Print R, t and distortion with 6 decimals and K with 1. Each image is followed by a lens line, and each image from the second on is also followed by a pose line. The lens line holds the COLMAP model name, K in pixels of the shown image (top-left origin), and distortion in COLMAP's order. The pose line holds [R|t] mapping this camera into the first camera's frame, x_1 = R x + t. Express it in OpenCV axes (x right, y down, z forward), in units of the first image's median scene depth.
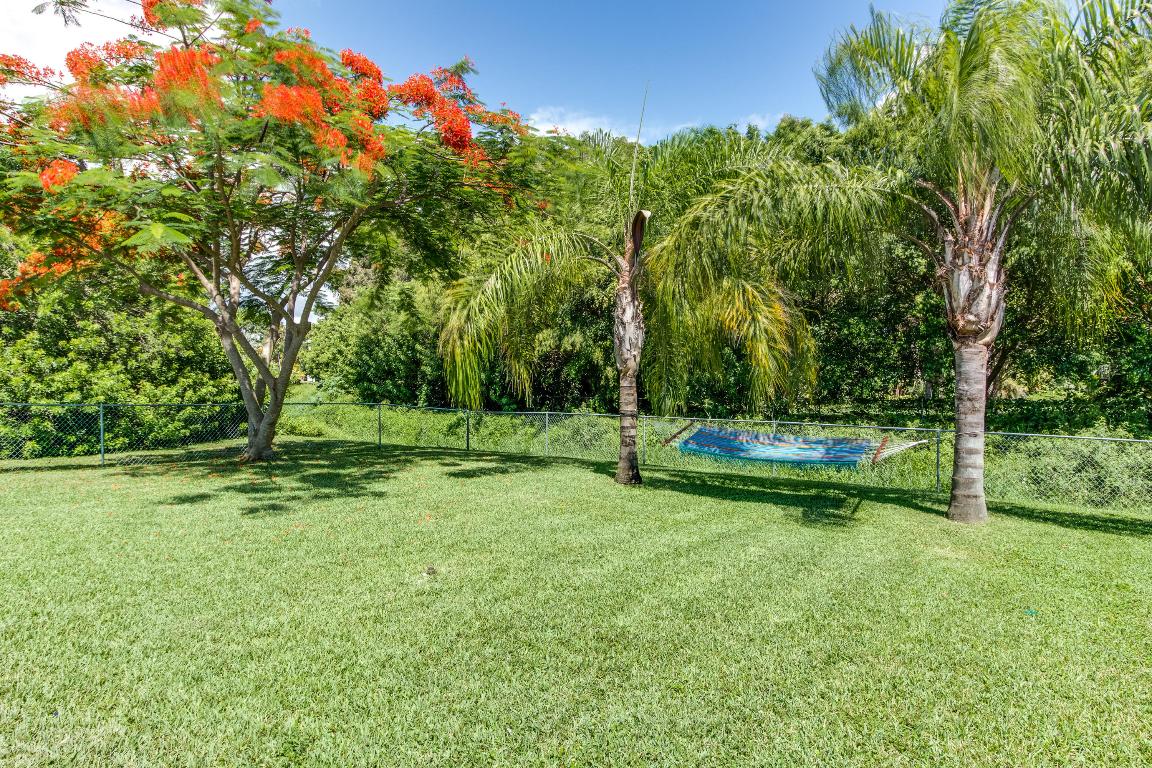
lens RADIAL K [[691.7, 0, 576.0], [0, 691.7, 385.5], [0, 0, 1]] dist [-0.000742, 0.000172]
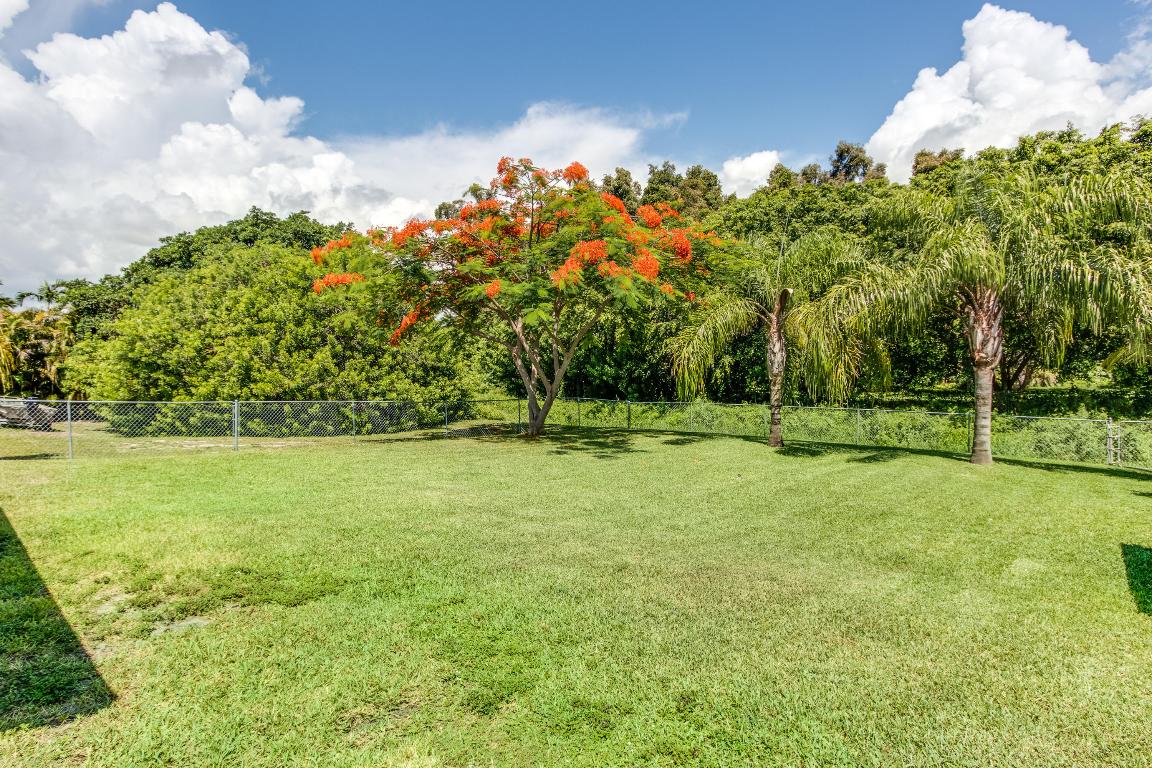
lens RADIAL K [[636.5, 0, 575.7], [0, 636.5, 385.2], [0, 0, 1]] dist [-0.002457, -0.000671]
pose [[0.996099, -0.008850, -0.087797, -0.279256], [0.010670, 0.999737, 0.020278, -0.047113], [0.087594, -0.021136, 0.995932, -0.602475]]
